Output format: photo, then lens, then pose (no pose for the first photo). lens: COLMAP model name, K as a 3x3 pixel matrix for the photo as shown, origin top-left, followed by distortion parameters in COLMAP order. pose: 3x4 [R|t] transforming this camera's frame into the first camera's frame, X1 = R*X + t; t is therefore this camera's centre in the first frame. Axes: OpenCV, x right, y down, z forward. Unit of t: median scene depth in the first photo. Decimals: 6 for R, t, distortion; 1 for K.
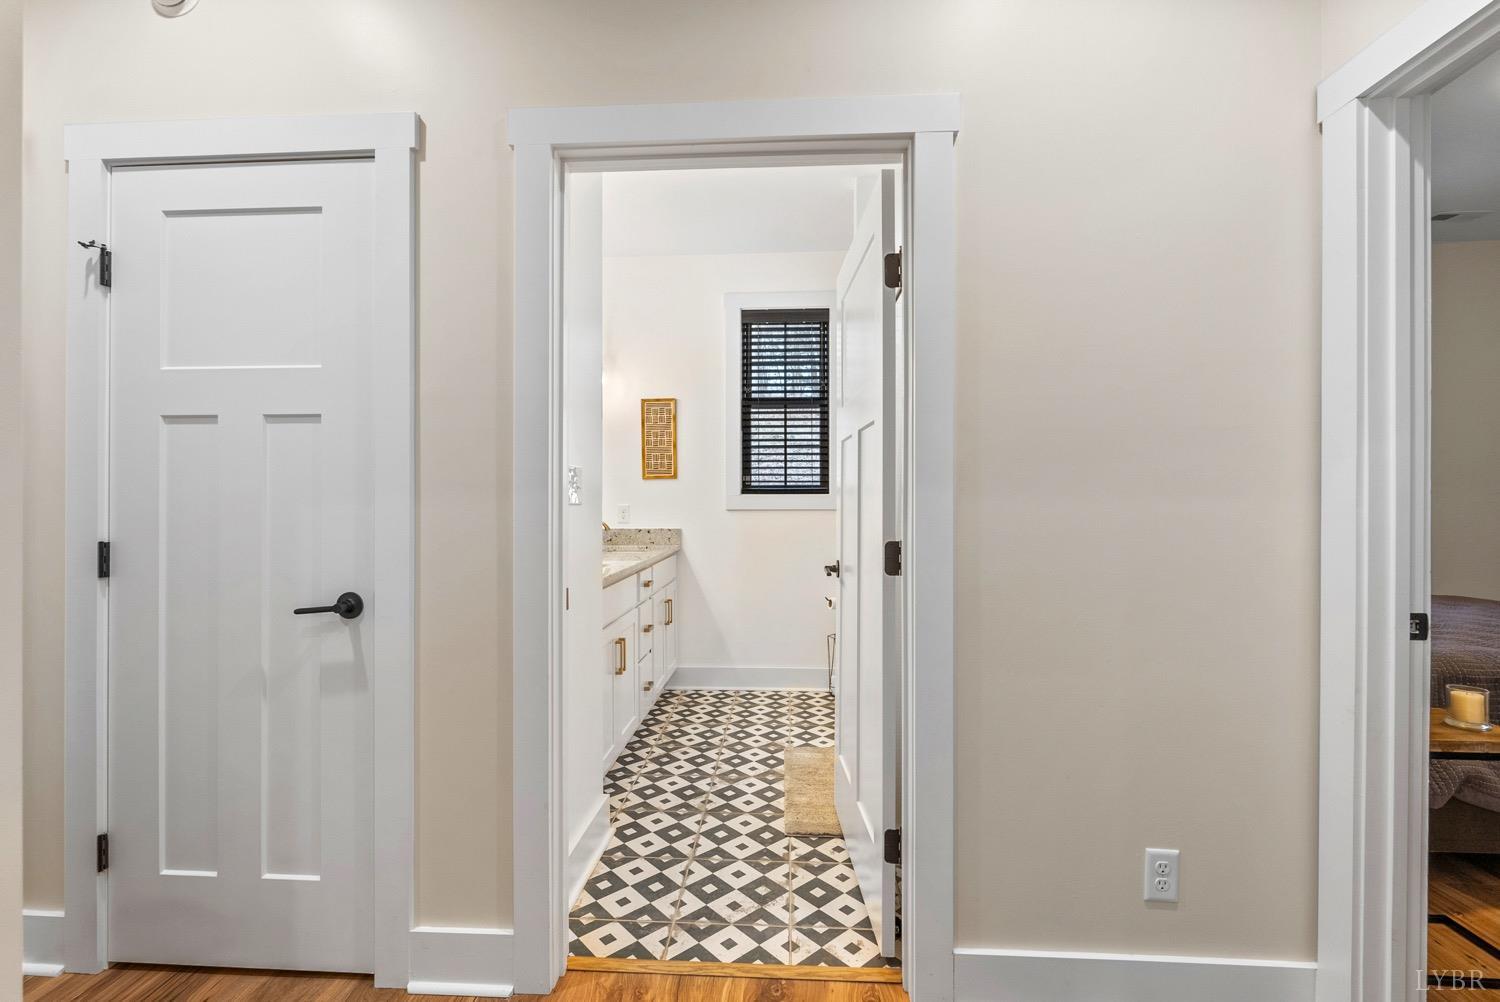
lens RADIAL K [[657.6, 0, 745.7], [0, 657.6, 501.3], [0, 0, 1]] dist [-0.007732, 0.000623]
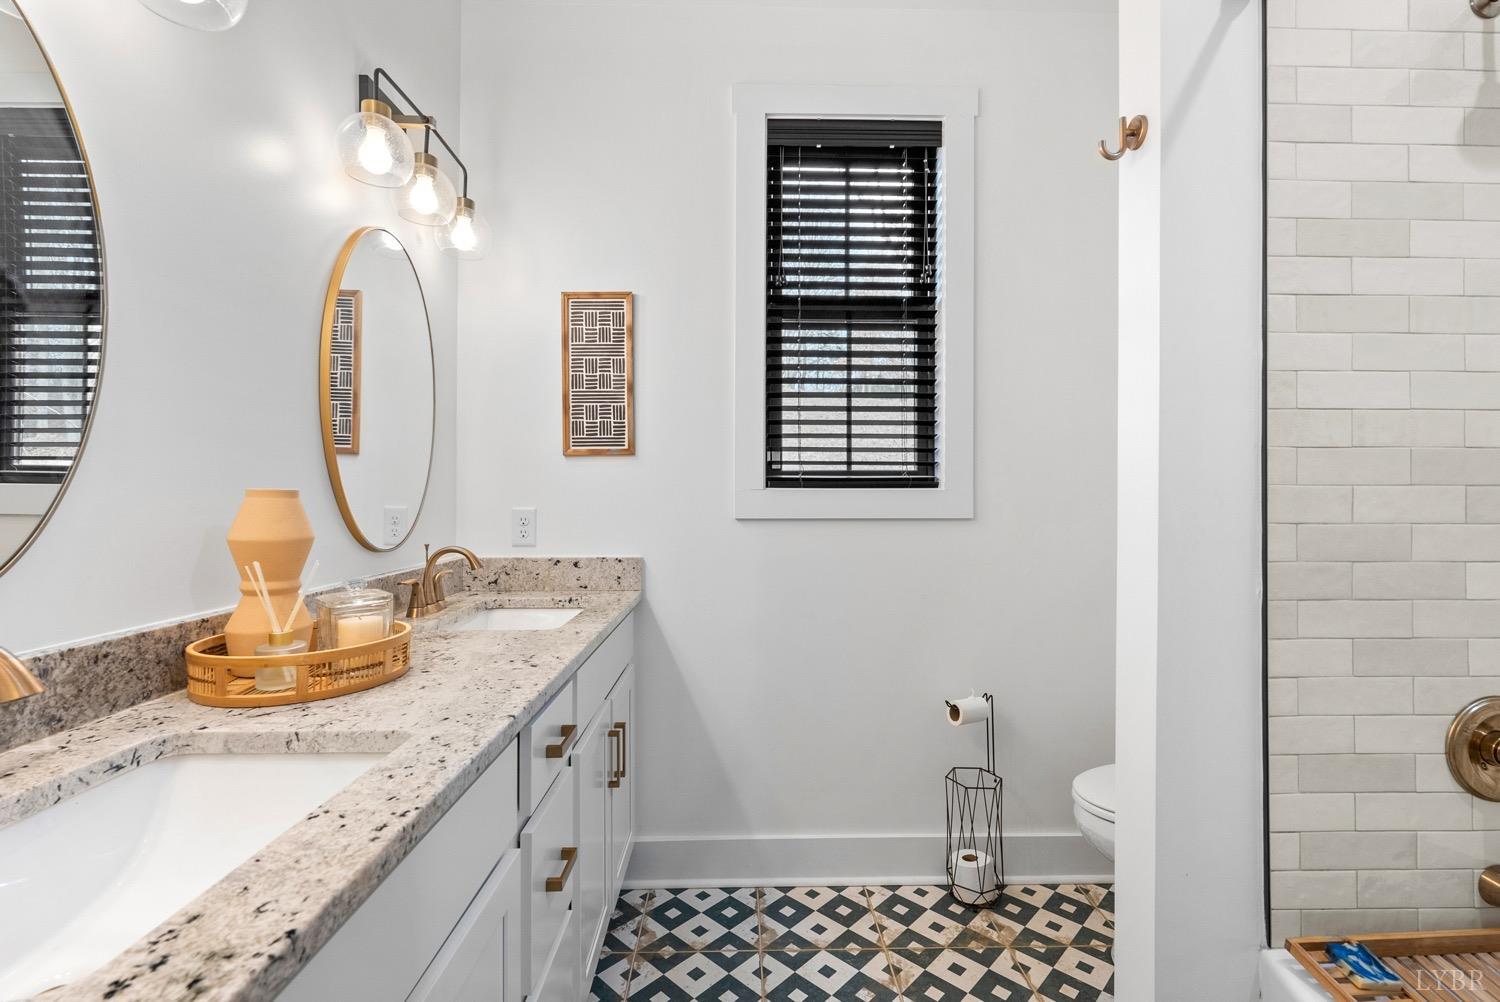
lens RADIAL K [[657.6, 0, 755.9], [0, 657.6, 503.0], [0, 0, 1]] dist [-0.007732, 0.000623]
pose [[0.997545, 0.001739, 0.070005, -0.048391], [-0.001968, 0.999993, 0.003202, -0.000644], [-0.069999, -0.003332, 0.997542, 0.496440]]
